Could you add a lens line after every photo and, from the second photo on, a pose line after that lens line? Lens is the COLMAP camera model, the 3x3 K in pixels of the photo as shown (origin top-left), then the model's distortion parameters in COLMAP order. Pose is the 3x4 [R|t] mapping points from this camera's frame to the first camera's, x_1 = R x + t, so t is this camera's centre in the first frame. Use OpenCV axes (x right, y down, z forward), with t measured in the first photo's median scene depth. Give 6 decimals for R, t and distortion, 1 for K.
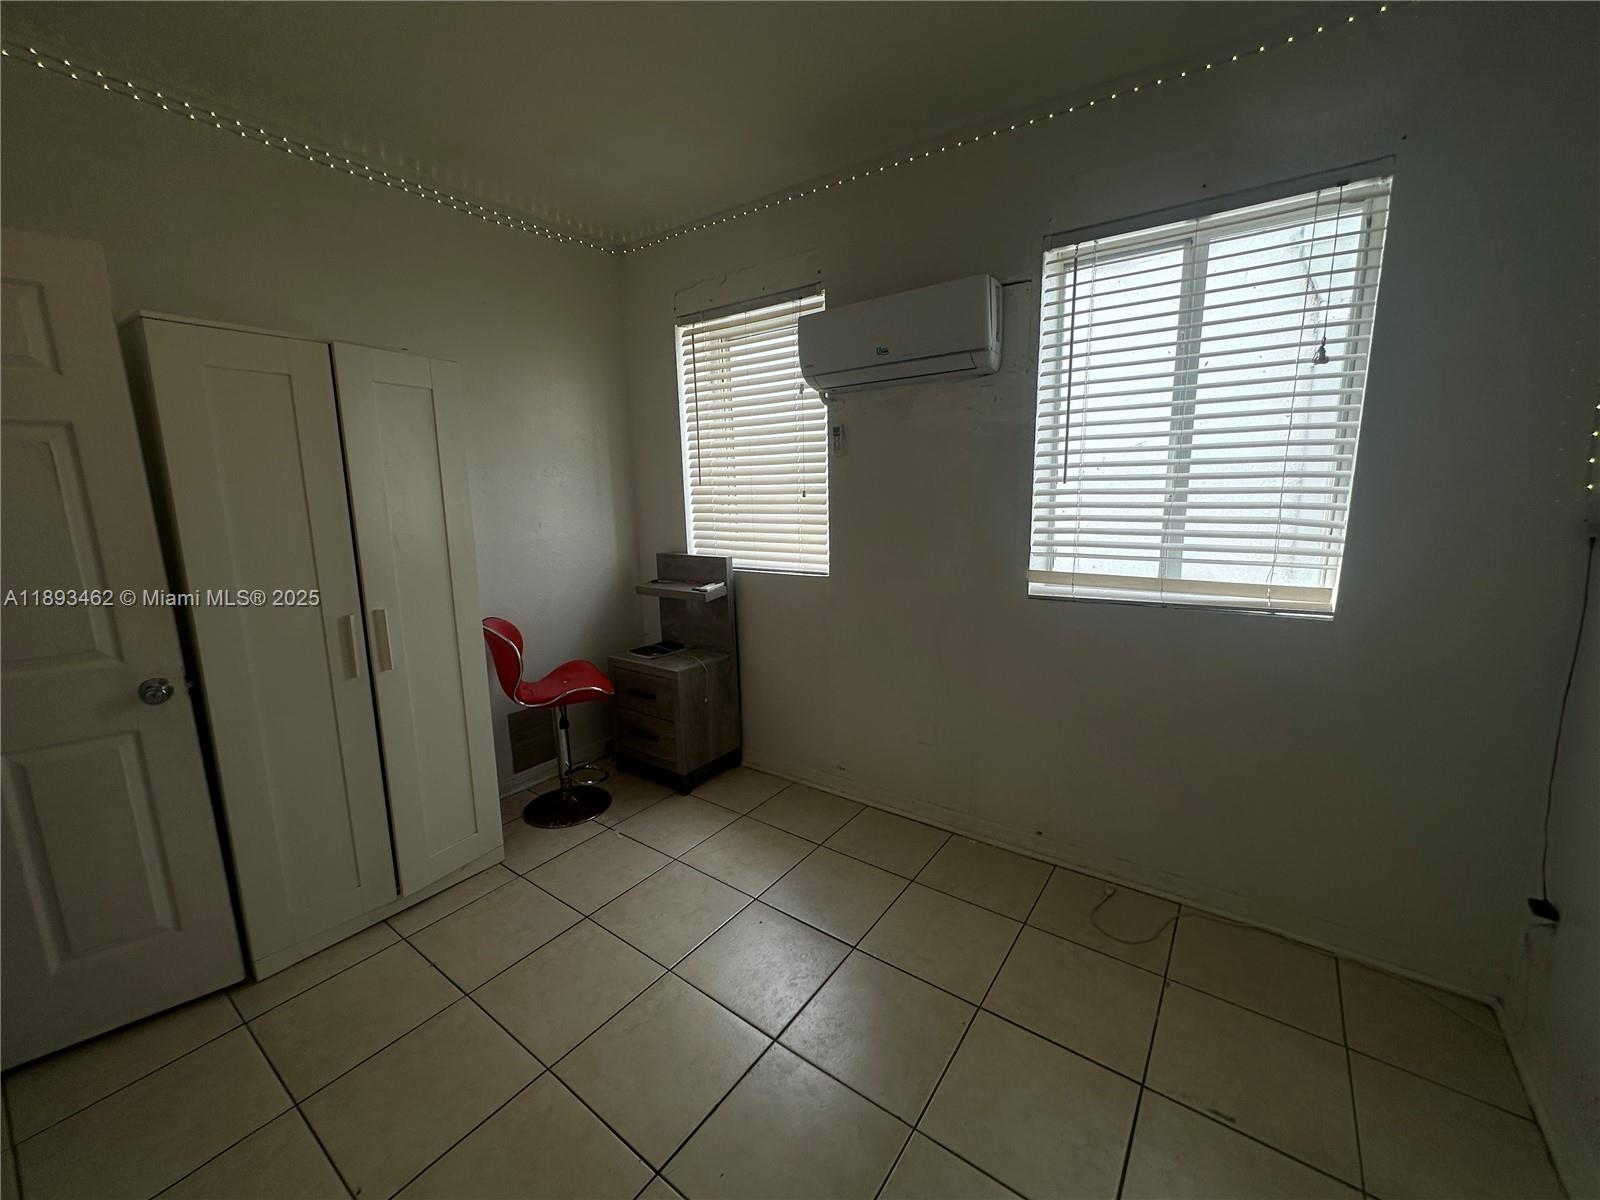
lens RADIAL K [[638.7, 0, 805.2], [0, 638.7, 599.4], [0, 0, 1]] dist [-0.000066, 0.000296]
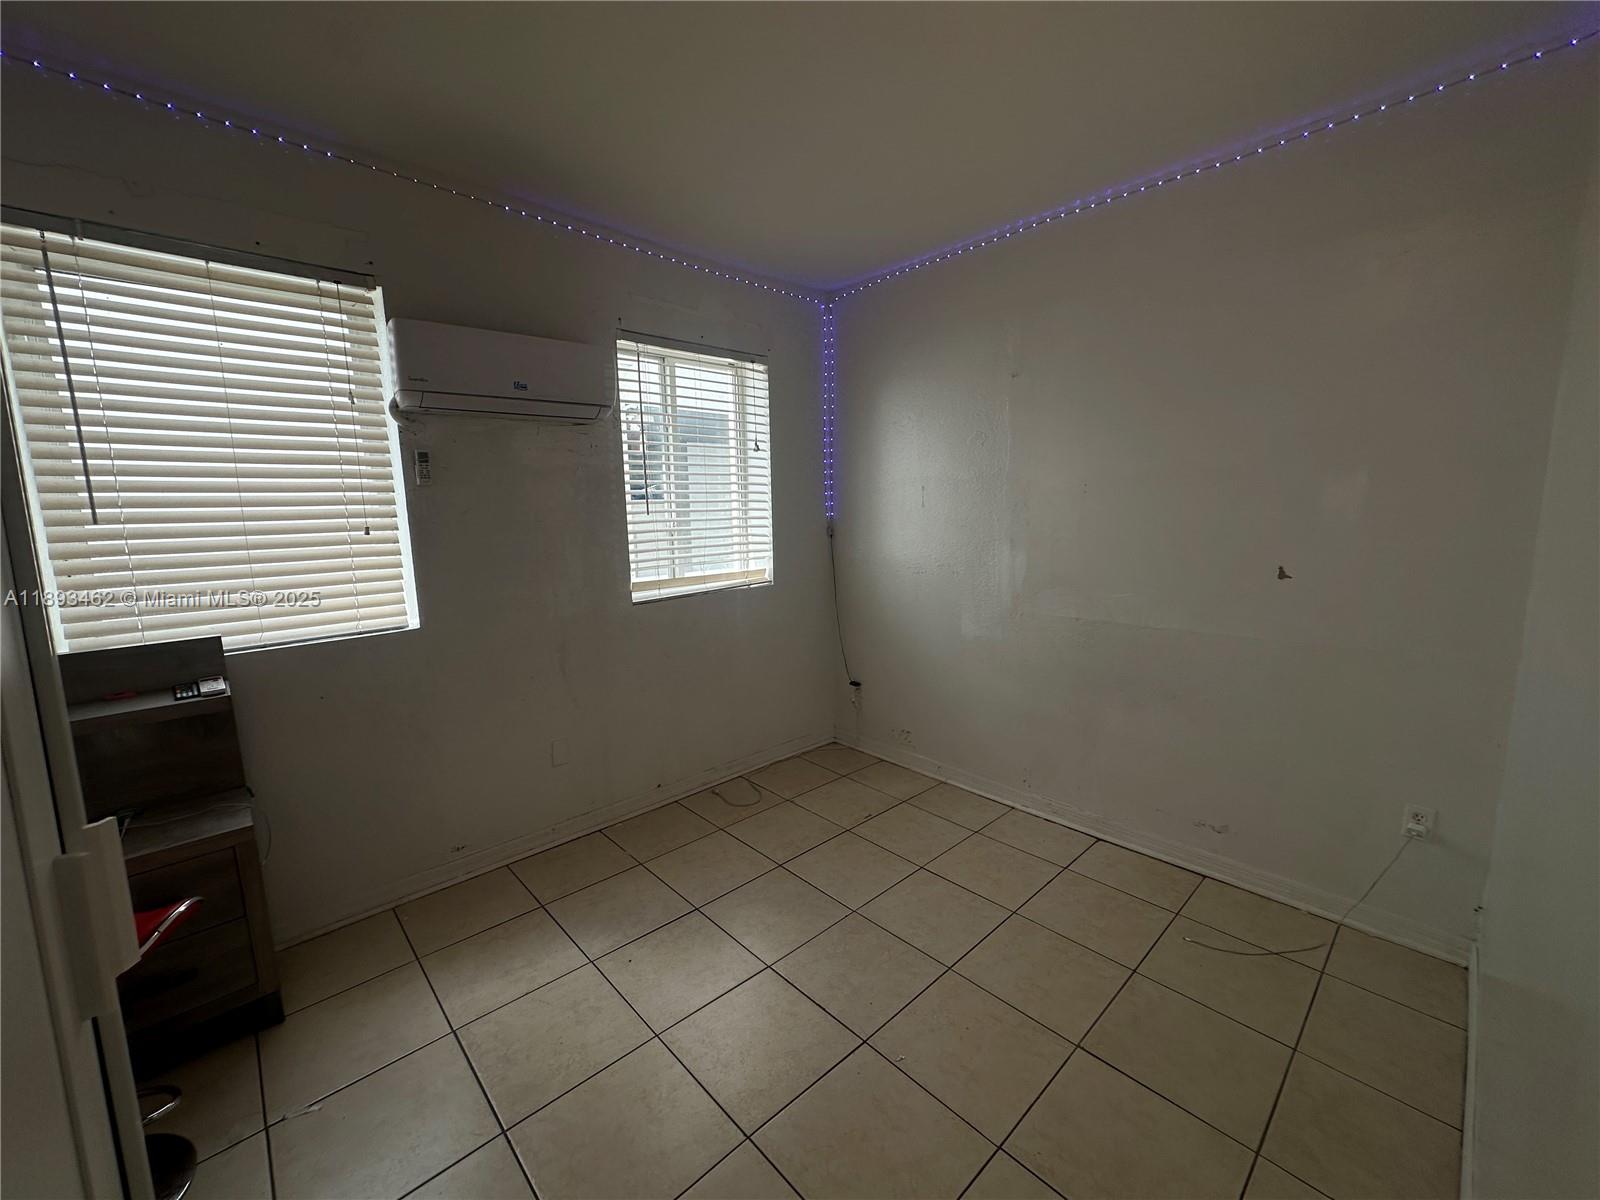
lens RADIAL K [[638.7, 0, 807.8], [0, 638.7, 595.6], [0, 0, 1]] dist [-0.000066, 0.000296]
pose [[0.186545, -0.123182, 0.974693, -0.813823], [0.189960, 0.977909, 0.087233, -0.064620], [-0.963907, 0.168880, 0.205823, 0.402831]]
